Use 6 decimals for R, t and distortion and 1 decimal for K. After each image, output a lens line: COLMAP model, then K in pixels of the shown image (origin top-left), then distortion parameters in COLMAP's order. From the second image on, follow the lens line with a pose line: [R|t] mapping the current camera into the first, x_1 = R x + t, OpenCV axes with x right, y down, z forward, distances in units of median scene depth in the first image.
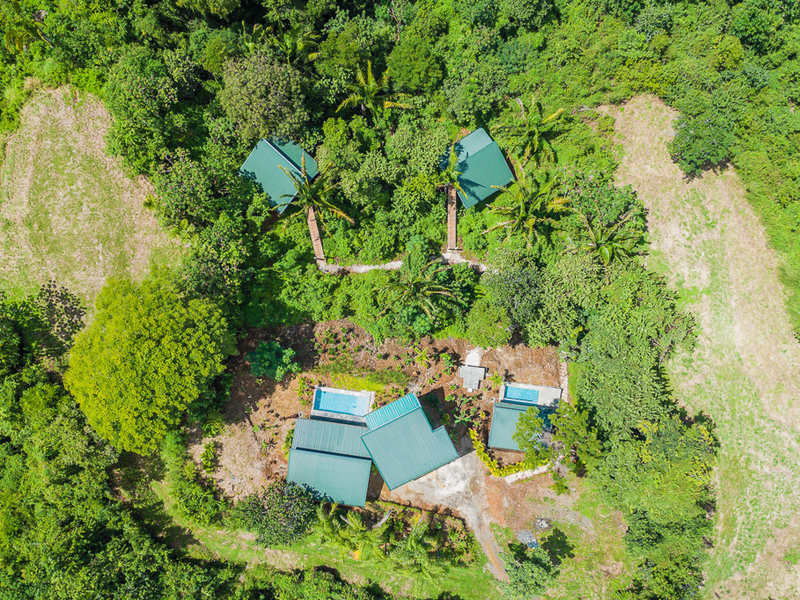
lens RADIAL K [[615.5, 0, 400.5], [0, 615.5, 343.6], [0, 0, 1]] dist [0.000155, 0.002592]
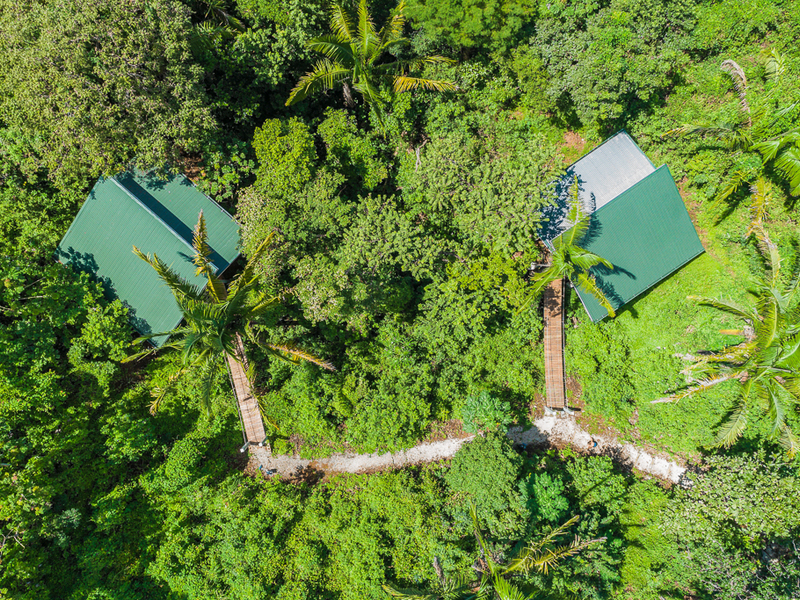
lens RADIAL K [[567.7, 0, 372.7], [0, 567.7, 299.4], [0, 0, 1]] dist [-0.000565, -0.000353]
pose [[0.999689, -0.022387, -0.010957, -0.042506], [0.022337, 0.999740, -0.004632, -0.238118], [0.011058, 0.004385, 0.999929, 0.608577]]
